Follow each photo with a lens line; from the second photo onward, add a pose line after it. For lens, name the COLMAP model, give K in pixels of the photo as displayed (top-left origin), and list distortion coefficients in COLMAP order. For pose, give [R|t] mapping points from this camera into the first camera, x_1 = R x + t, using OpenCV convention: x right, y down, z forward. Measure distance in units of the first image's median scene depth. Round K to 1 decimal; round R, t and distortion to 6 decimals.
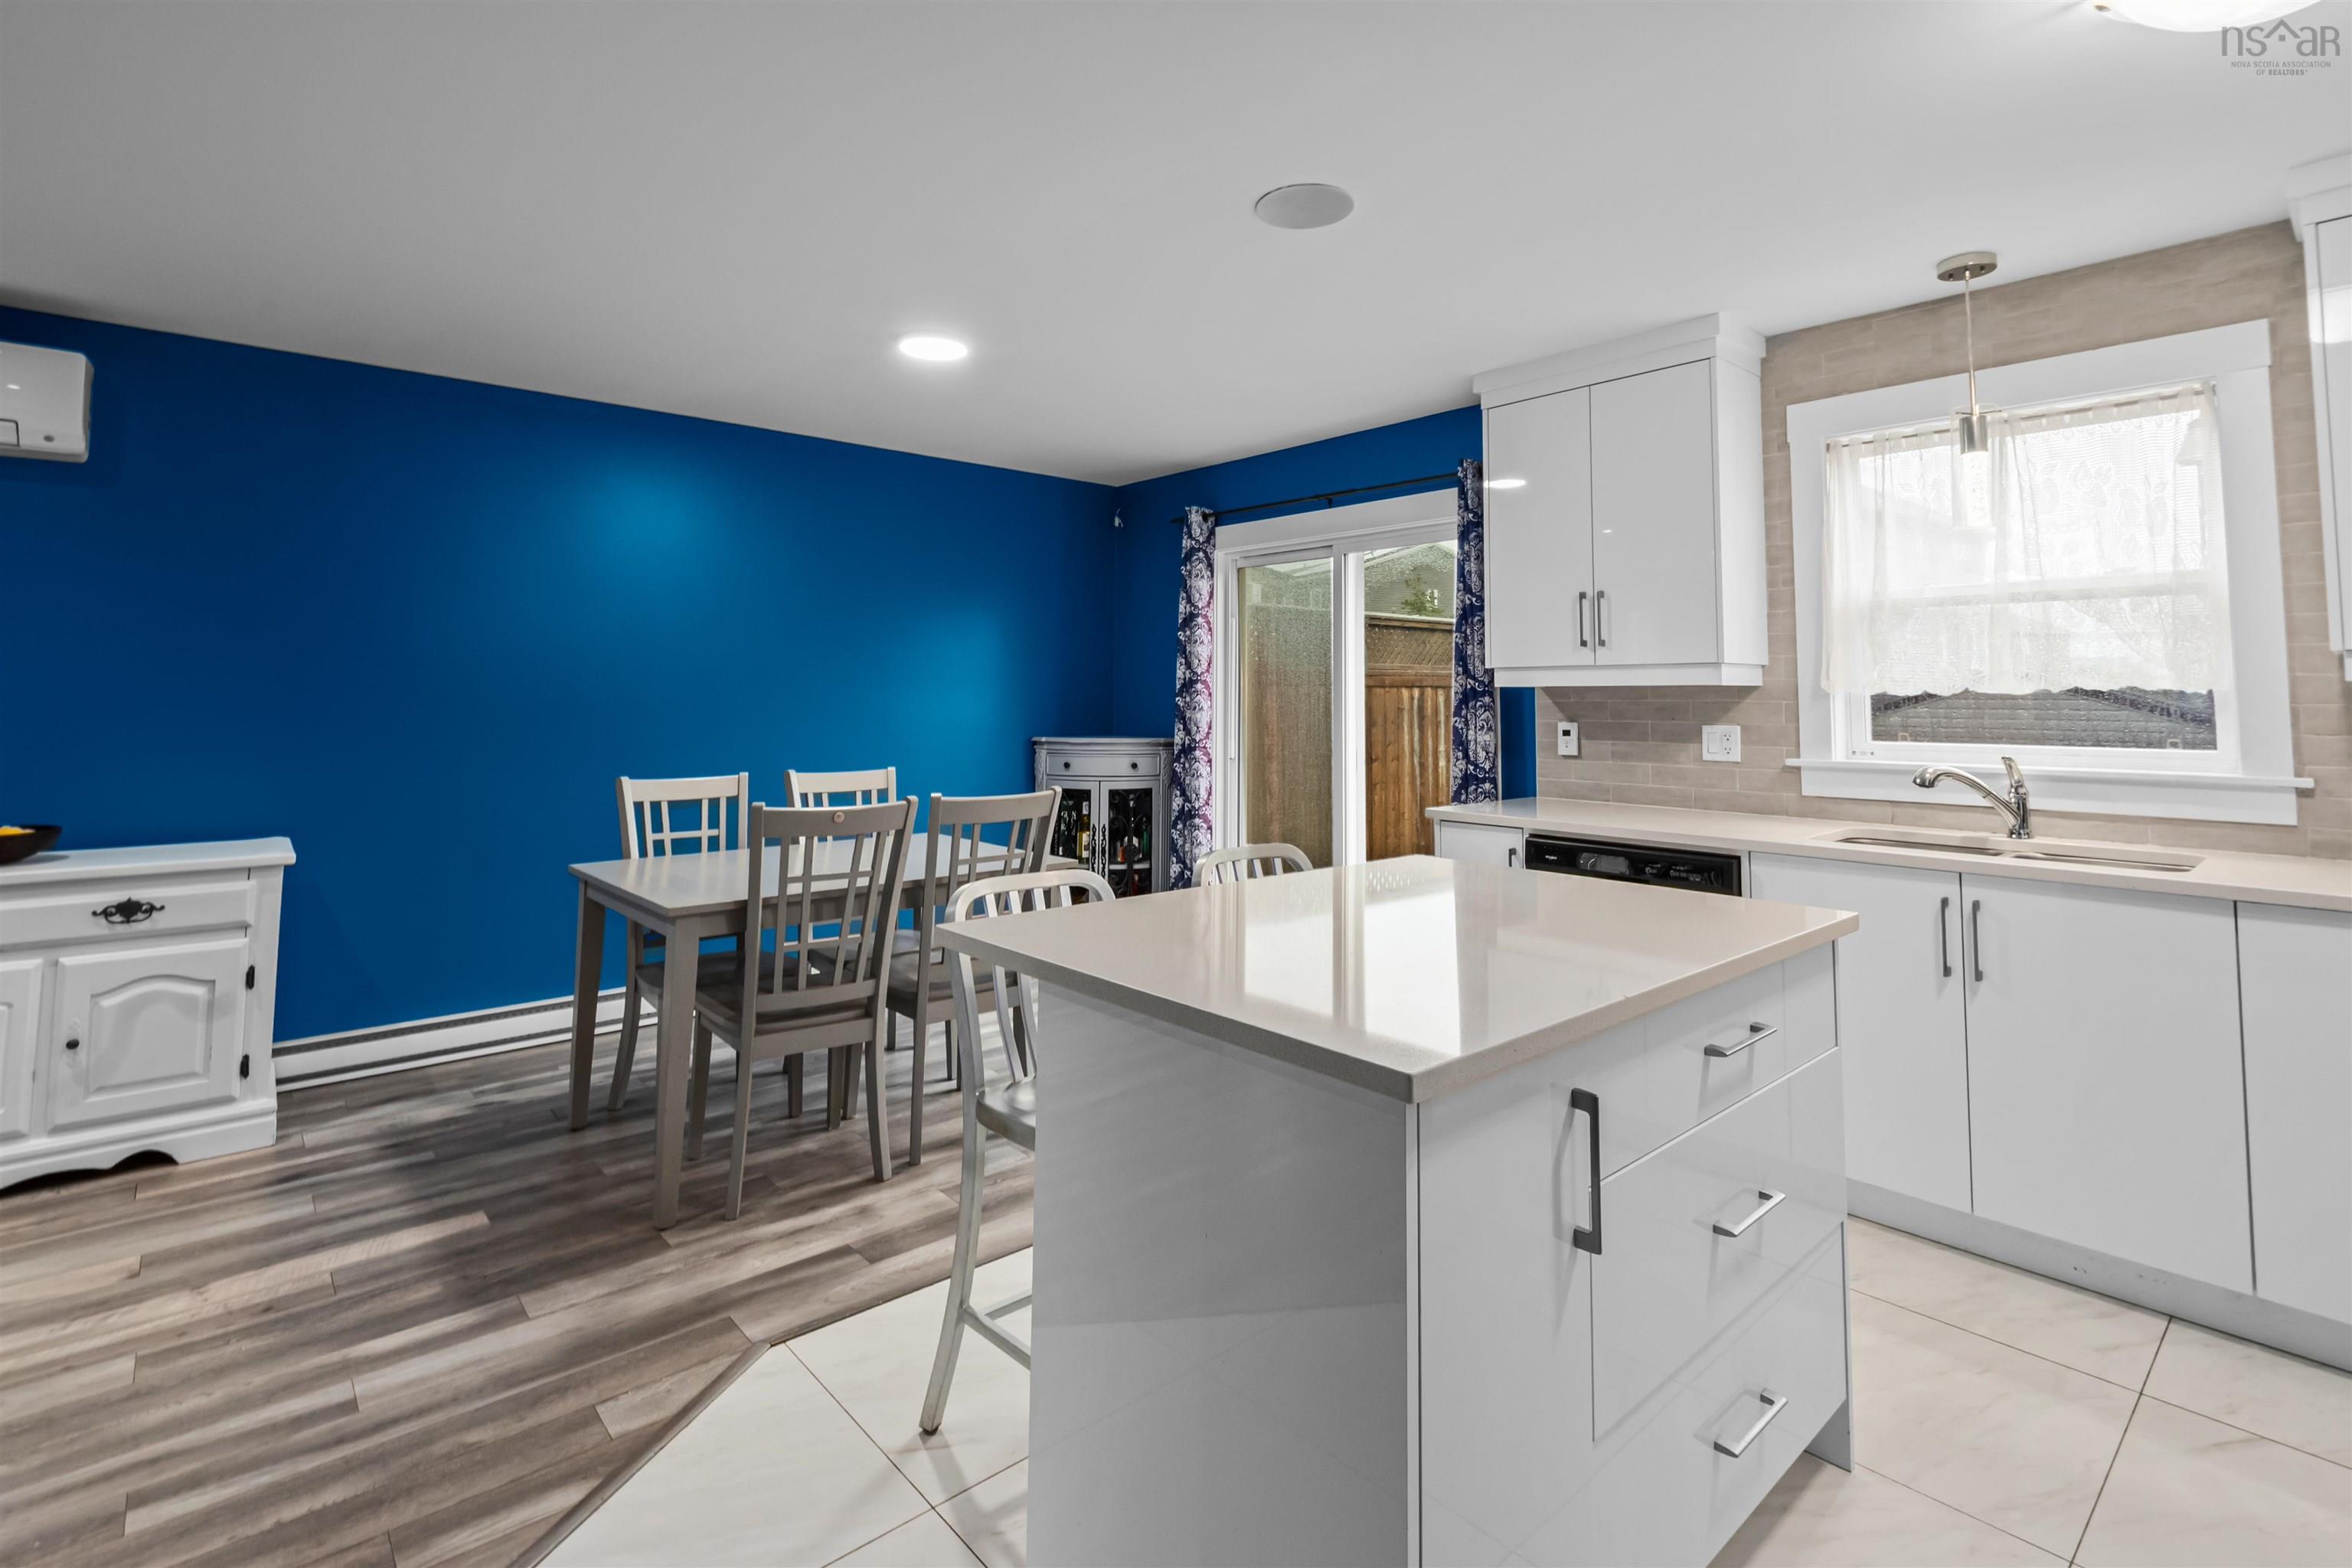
lens RADIAL K [[1088.9, 0, 1184.4], [0, 1088.9, 627.5], [0, 0, 1]] dist [0.000607, -0.001034]
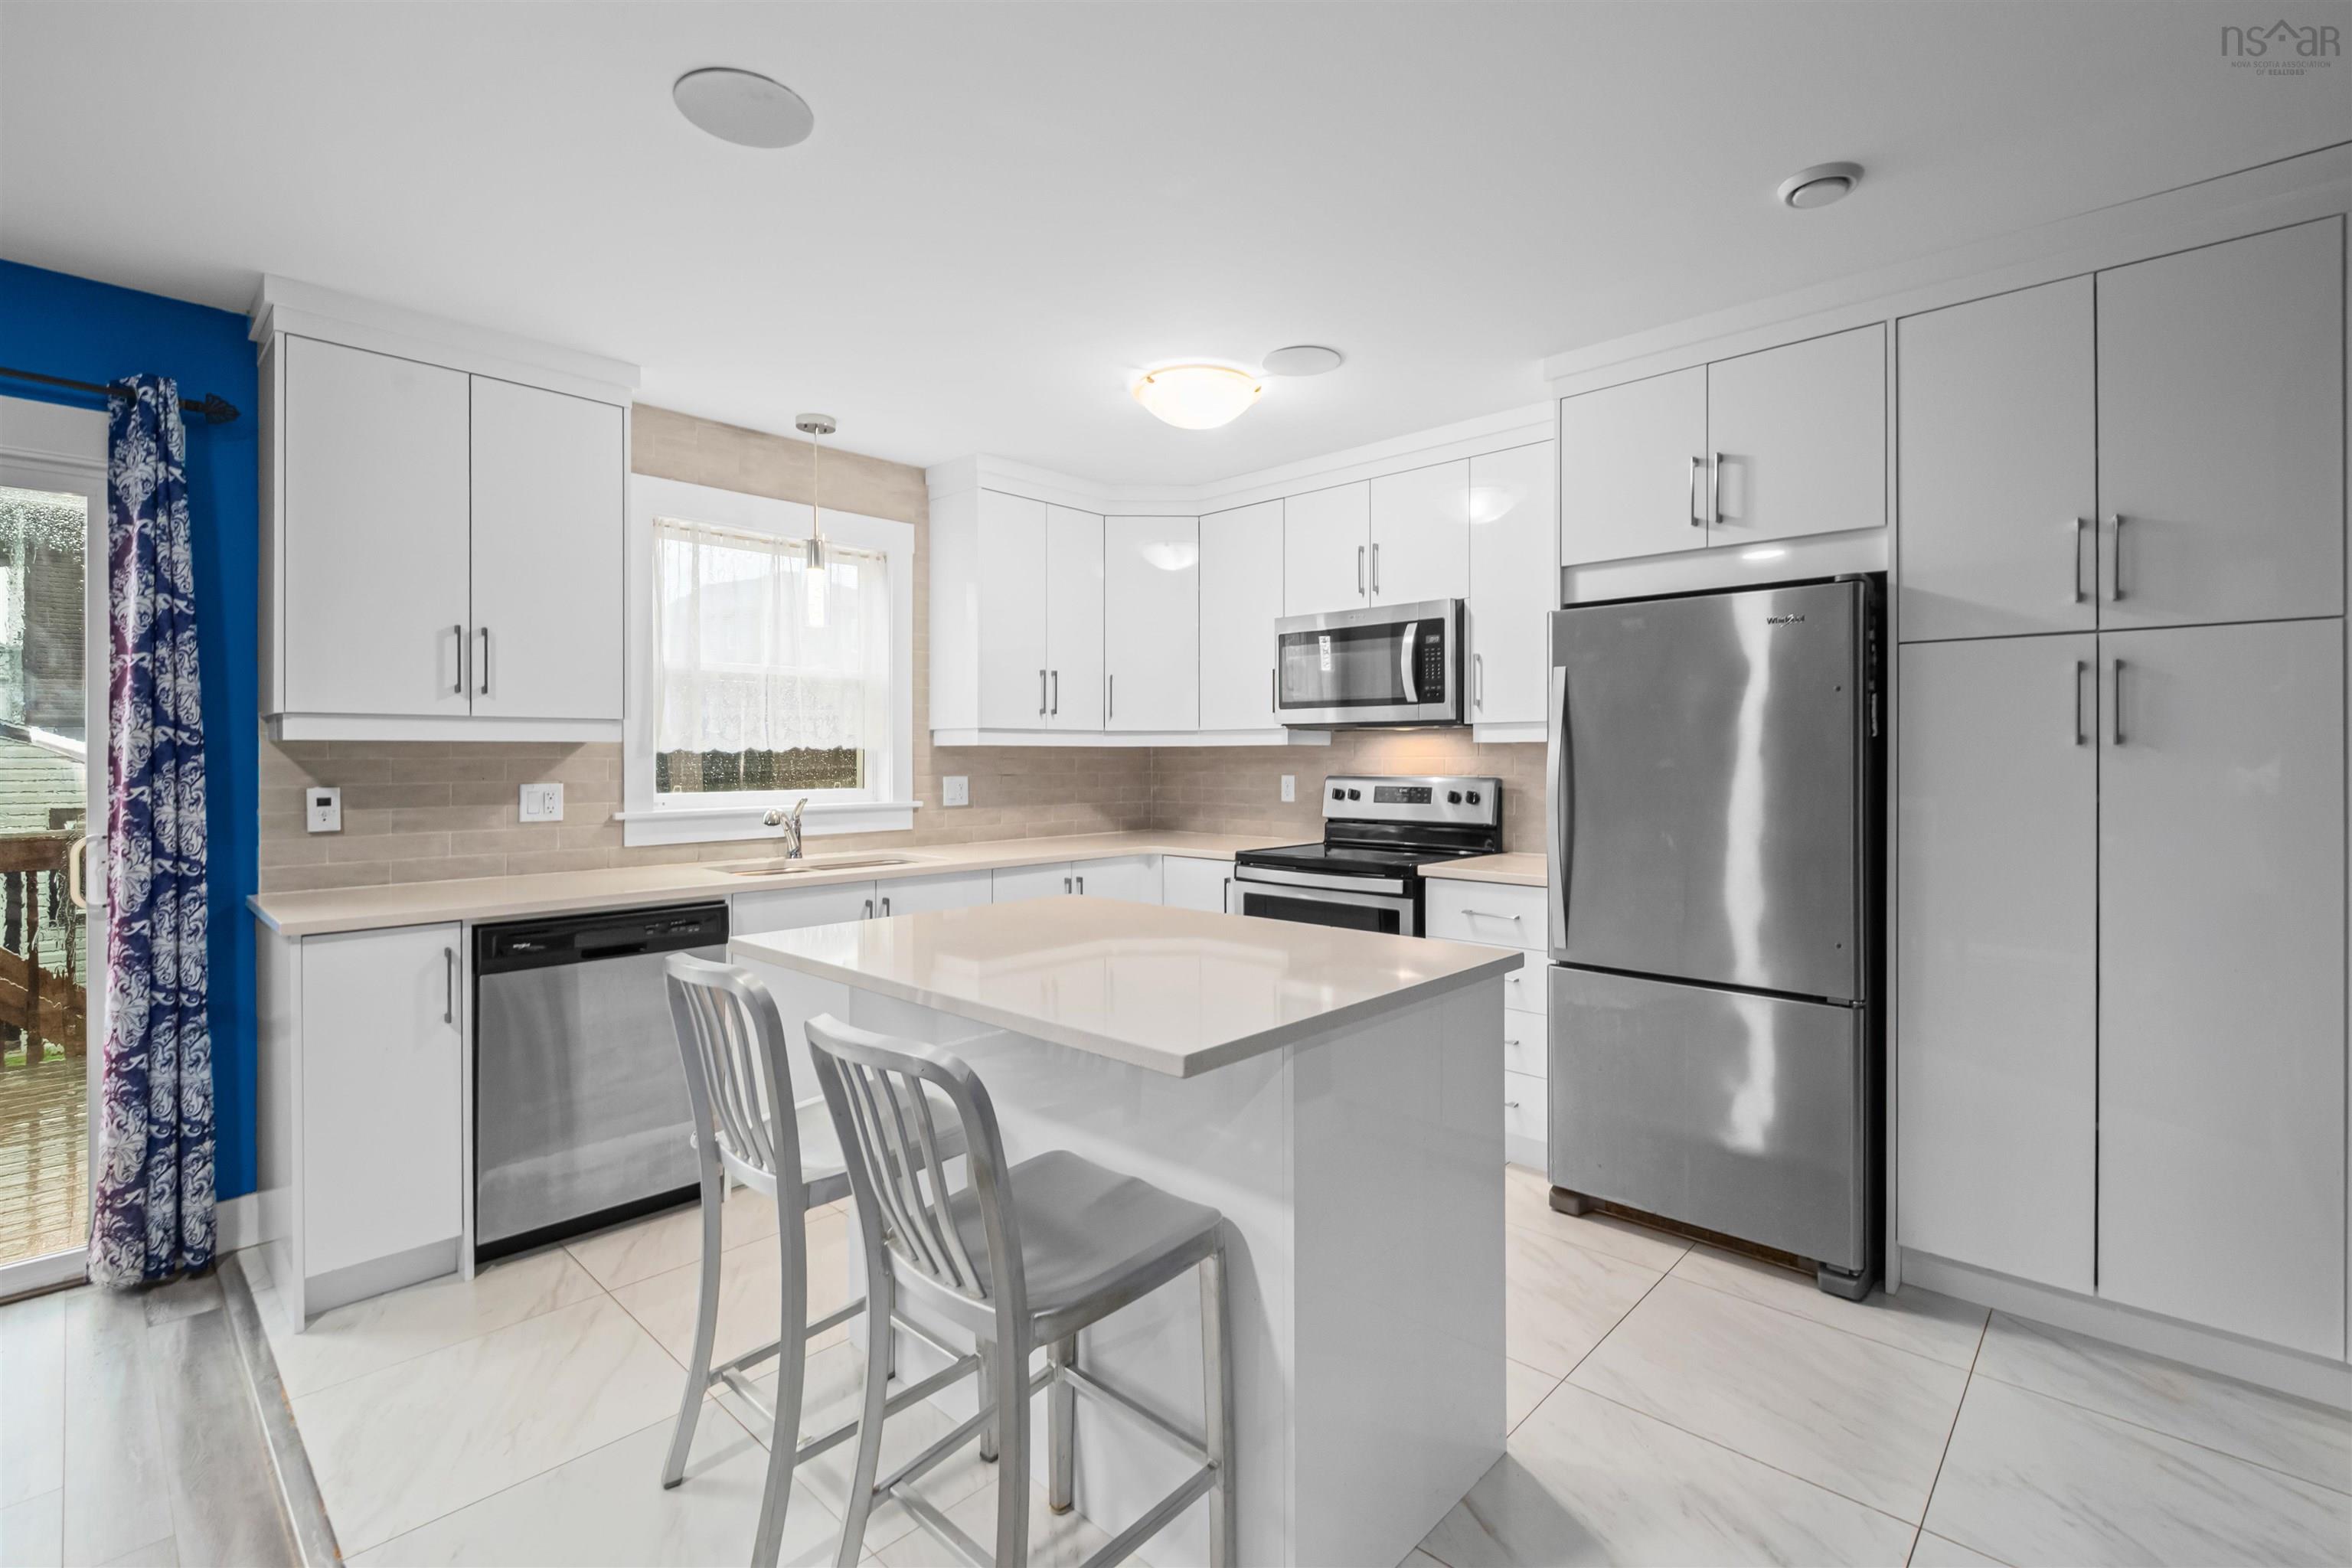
lens RADIAL K [[1056.7, 0, 1181.8], [0, 1056.7, 746.1], [0, 0, 1]] dist [-0.007505, -0.001004]
pose [[-0.088632, 0.005605, 0.996049, -0.448943], [-0.064018, 0.997885, -0.011312, 0.030245], [-0.994005, -0.064768, -0.088086, 0.503712]]
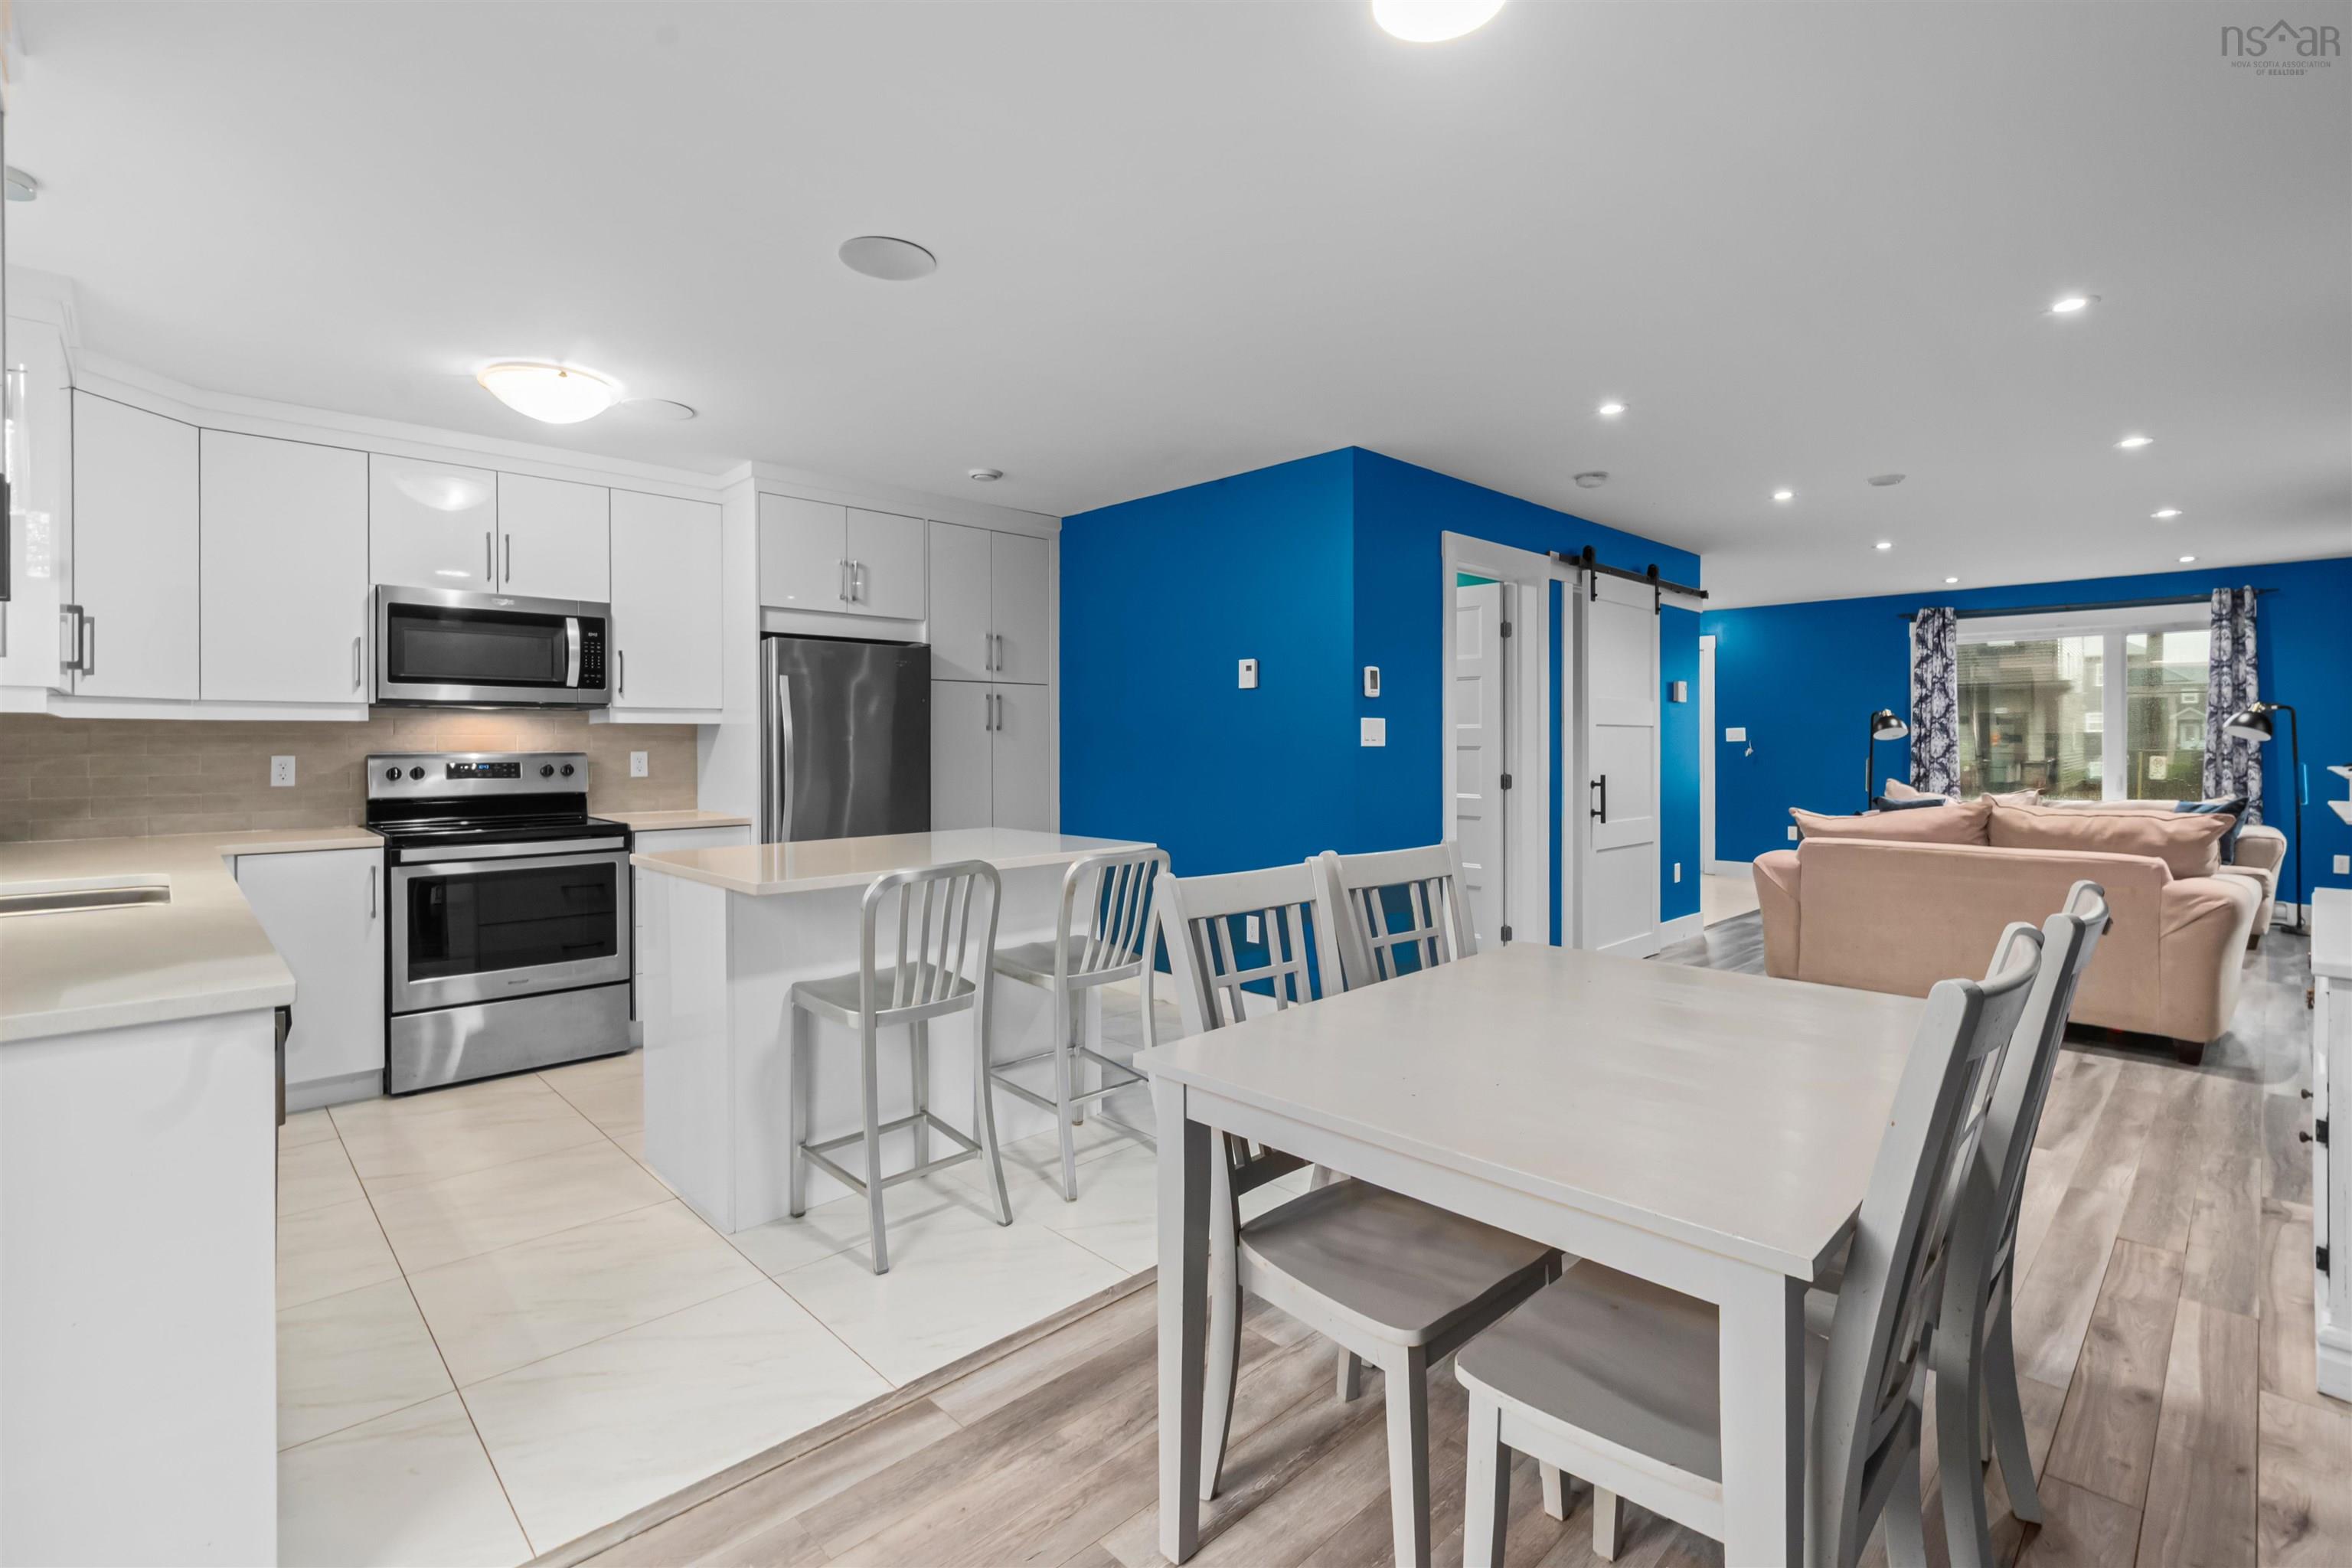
lens RADIAL K [[1064.6, 0, 1186.8], [0, 1064.6, 739.1], [0, 0, 1]] dist [-0.000921, -0.000887]
pose [[-0.998894, -0.002241, -0.046965, -0.089665], [0.000880, 0.997797, -0.066336, 0.097204], [0.047010, -0.066304, -0.996691, 1.381859]]
